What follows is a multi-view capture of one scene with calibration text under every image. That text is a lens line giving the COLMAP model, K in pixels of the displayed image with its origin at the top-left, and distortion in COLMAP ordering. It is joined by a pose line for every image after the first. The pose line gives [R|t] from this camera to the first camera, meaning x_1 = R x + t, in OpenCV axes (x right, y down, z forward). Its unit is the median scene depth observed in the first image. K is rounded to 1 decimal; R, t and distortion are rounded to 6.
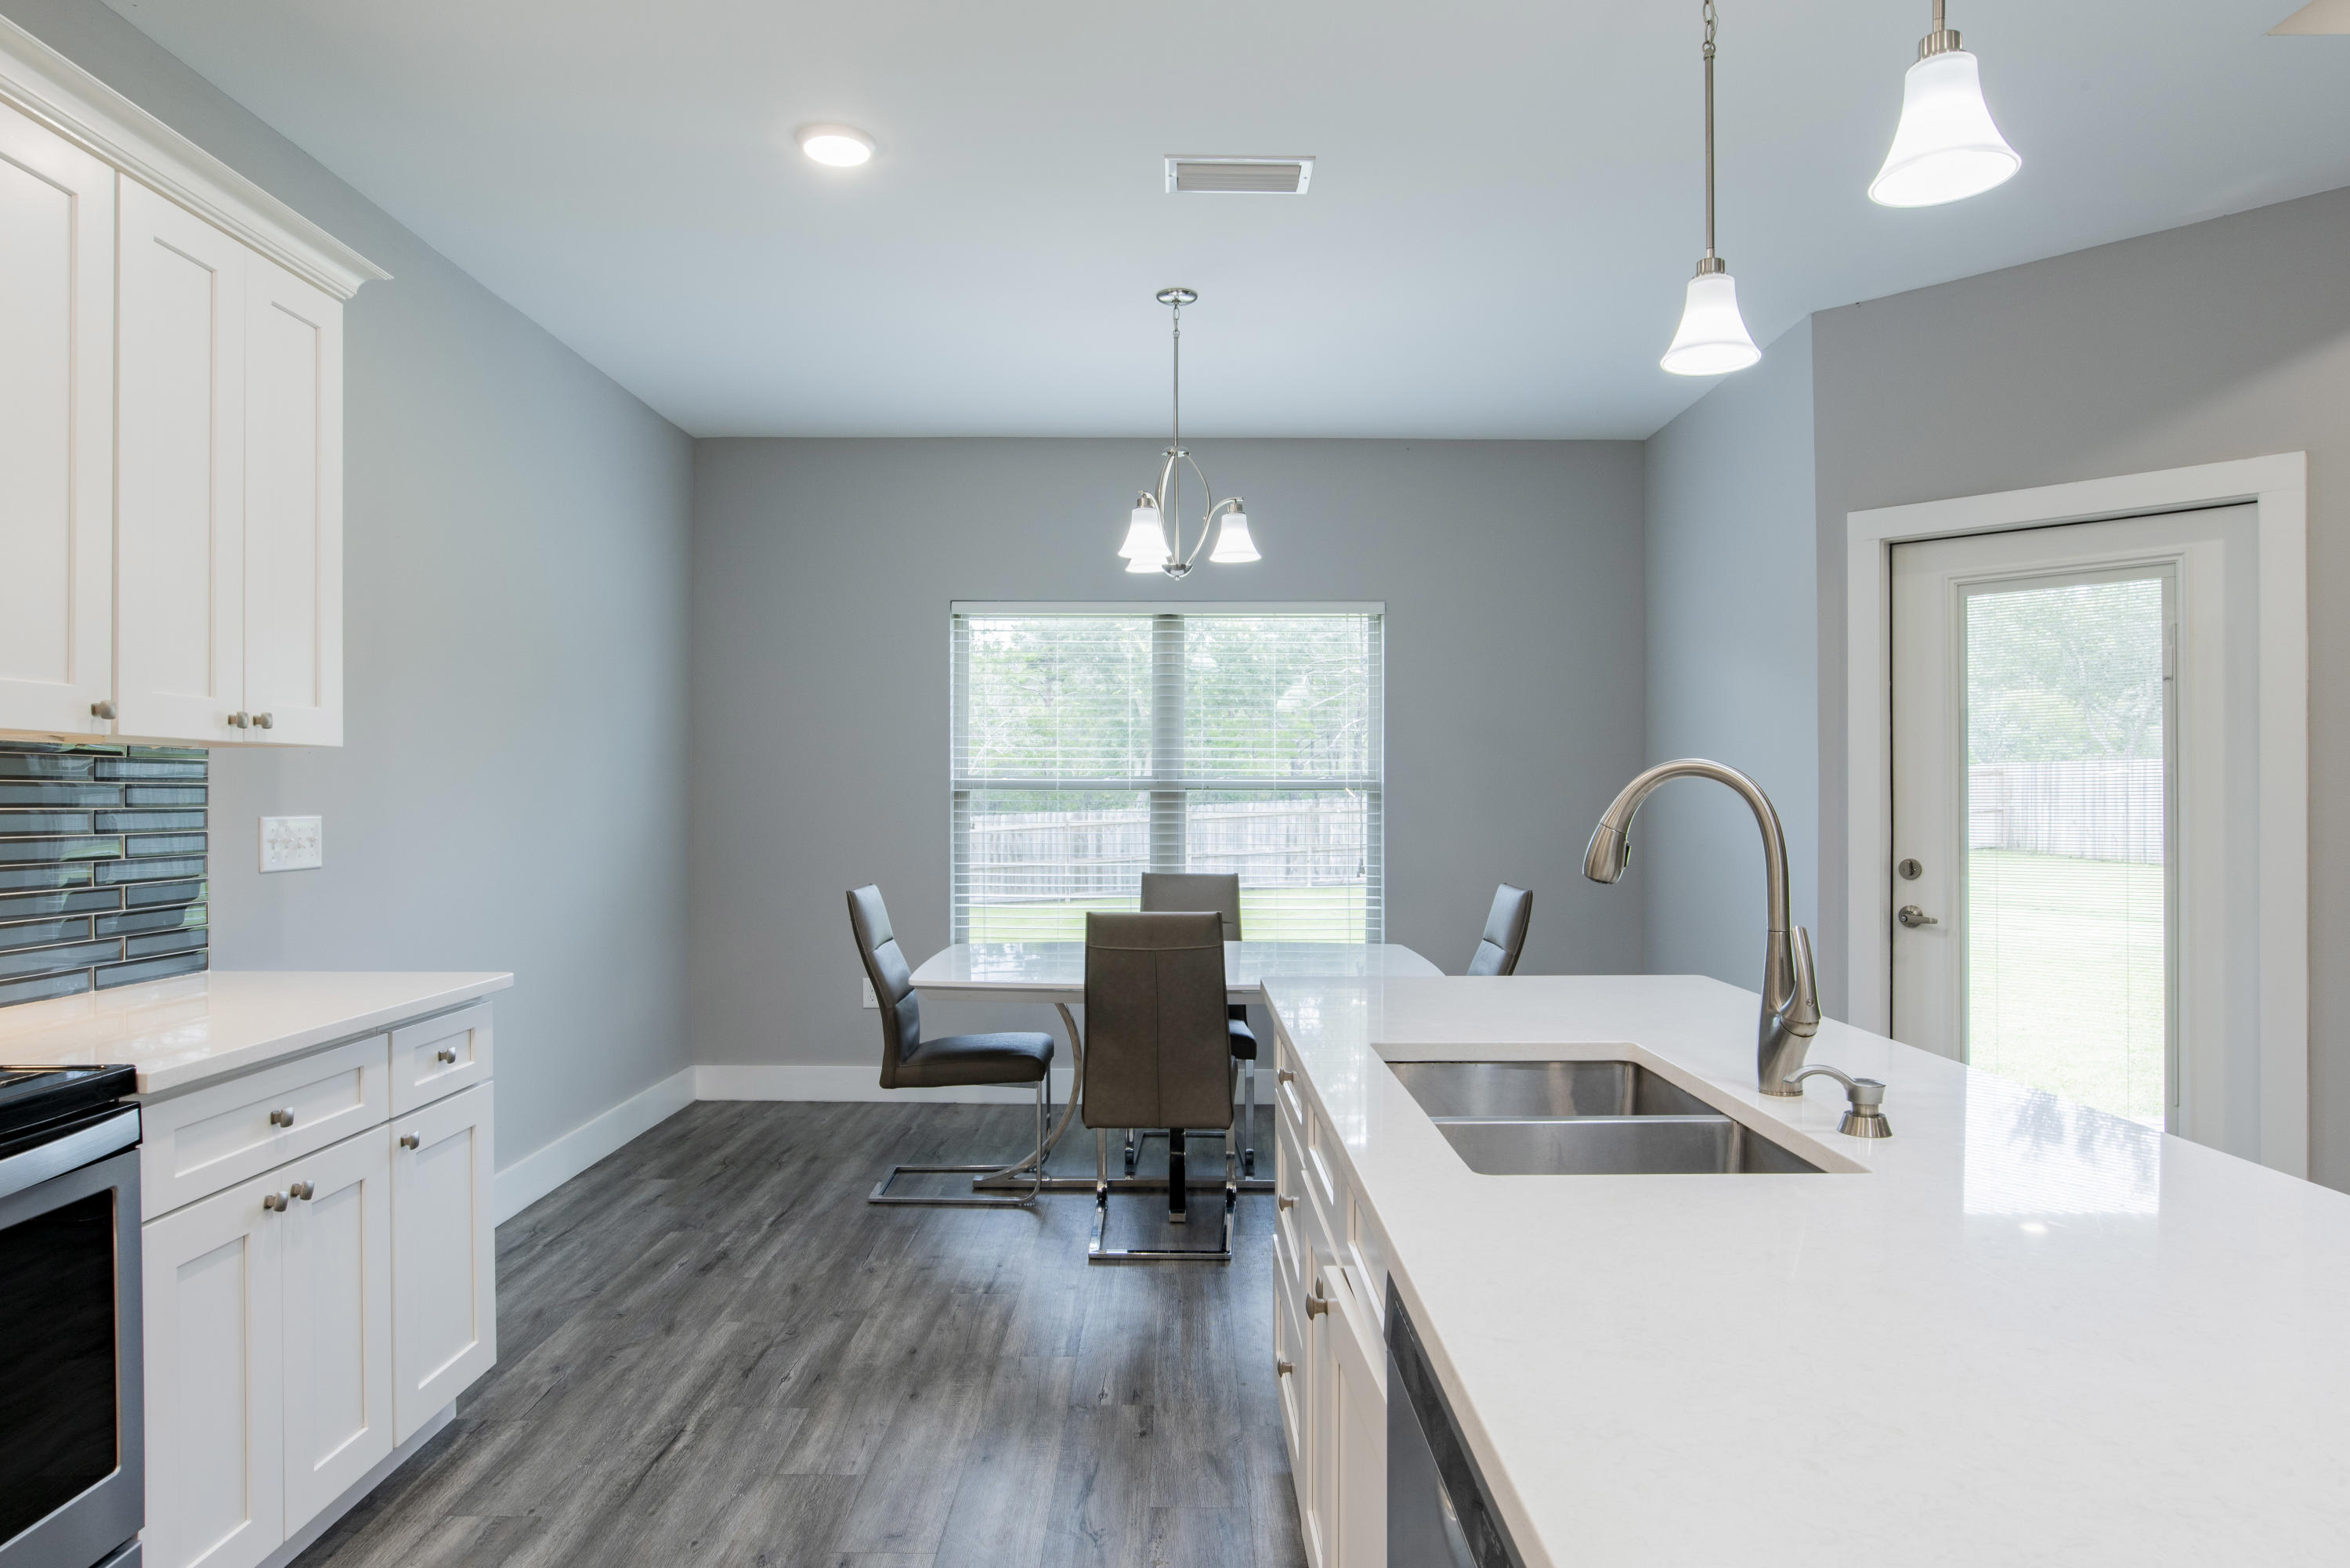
lens RADIAL K [[1382.0, 0, 1164.3], [0, 1382.0, 795.3], [0, 0, 1]] dist [-0.003554, -0.000344]
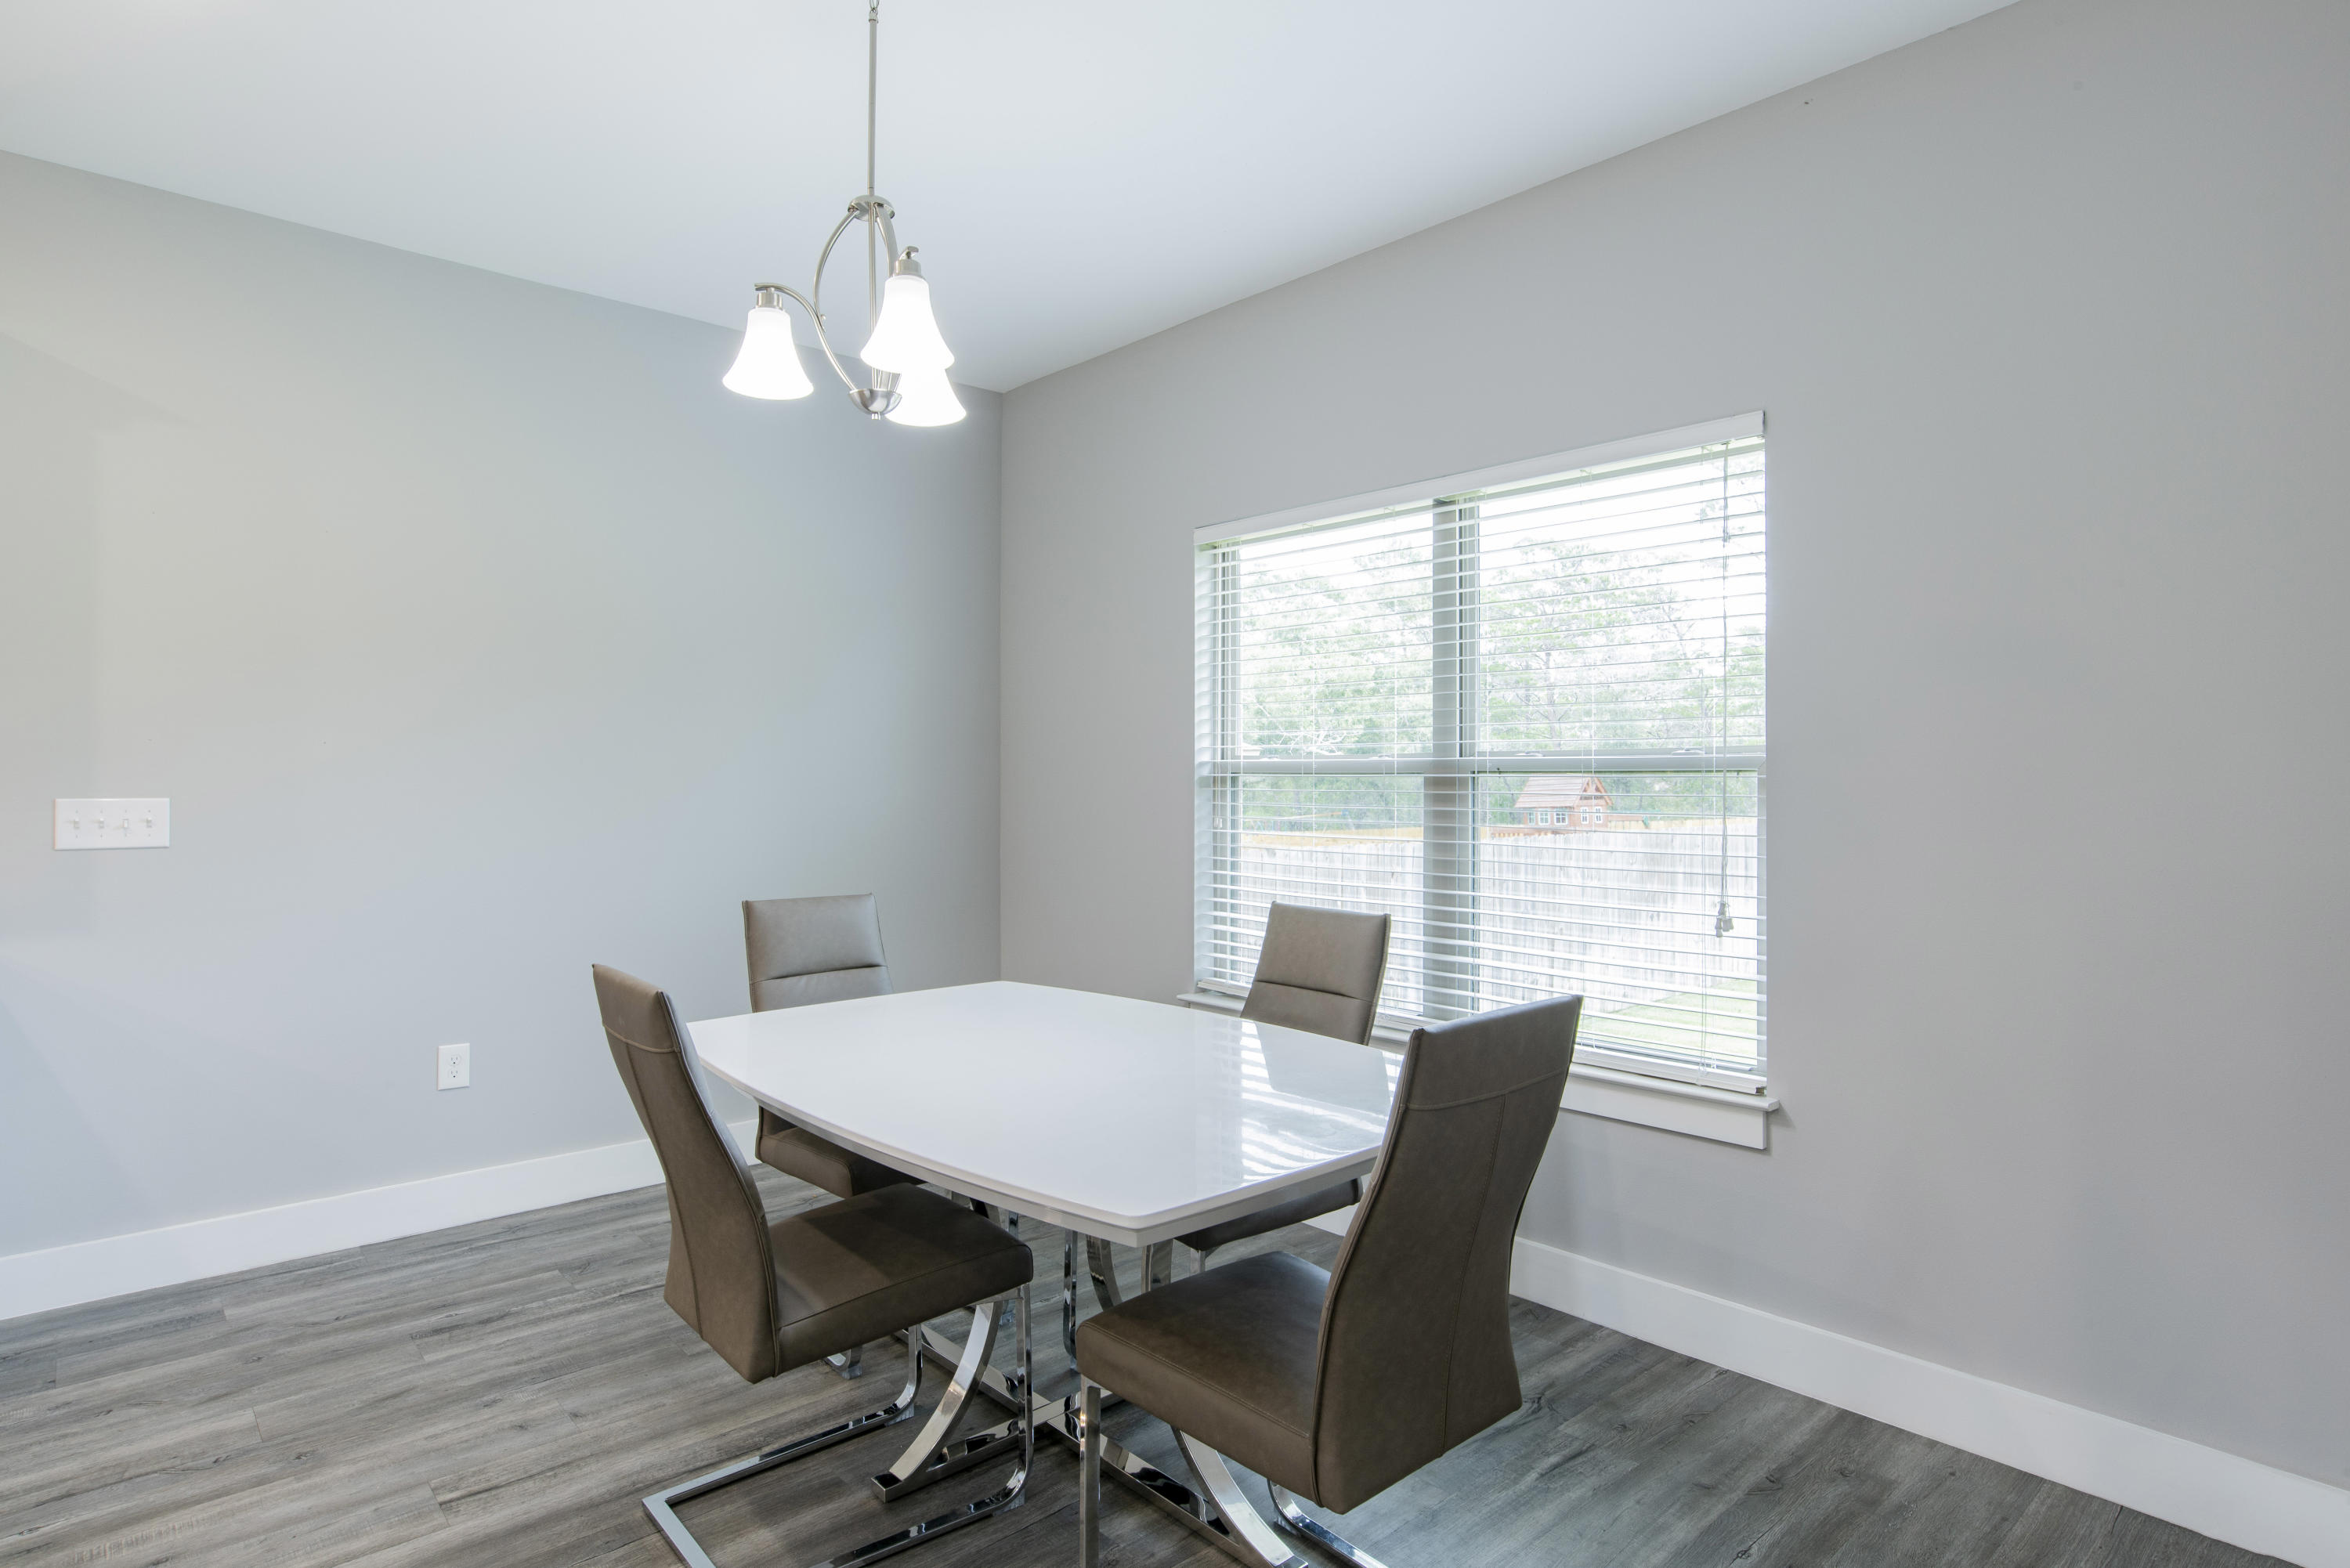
lens RADIAL K [[1248.6, 0, 1175.0], [0, 1248.6, 784.0], [0, 0, 1]] dist [-0.034390, 0.016066]
pose [[0.676329, 0.000883, -0.736599, 0.612775], [-0.001732, 0.999998, -0.000392, 0.002362], [0.736598, 0.001541, 0.676329, 0.925120]]
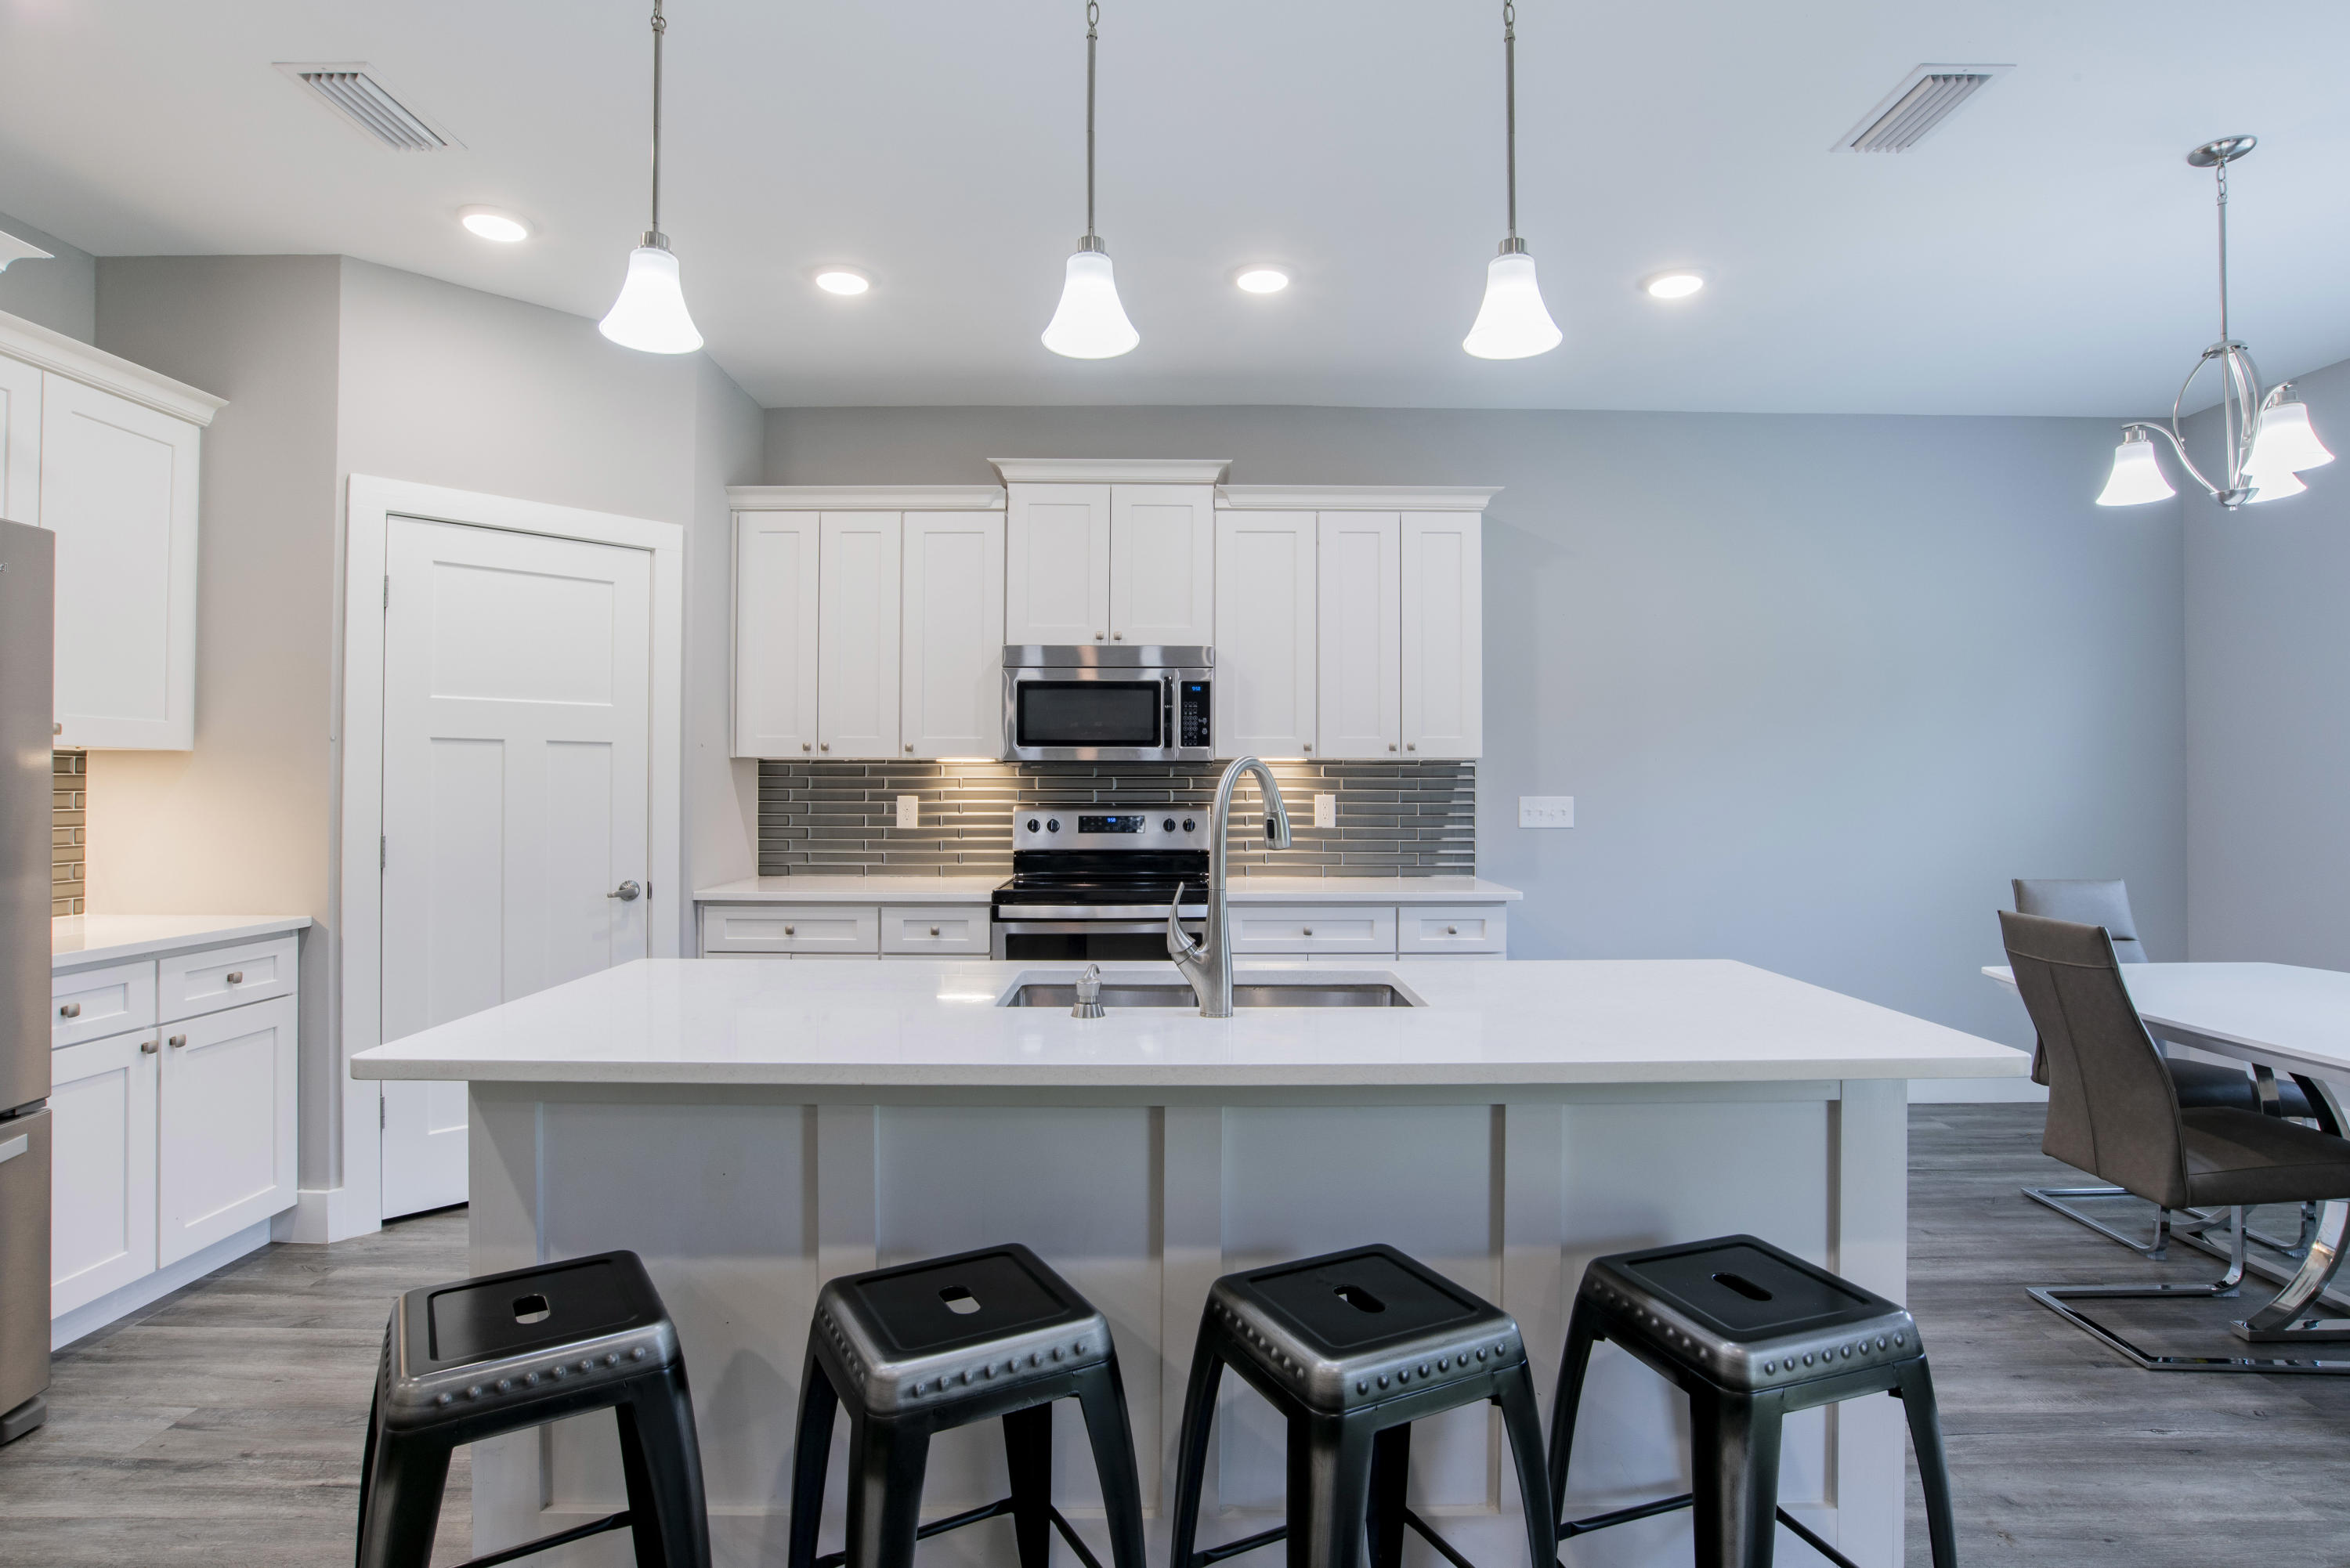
lens RADIAL K [[1203.0, 0, 1177.7], [0, 1203.0, 776.2], [0, 0, 1]] dist [-0.056080, 0.024650]
pose [[0.011873, -0.007898, -0.999898, 0.826470], [-0.001969, 0.999967, -0.007922, 0.001718], [0.999928, 0.002062, 0.011857, 0.501132]]
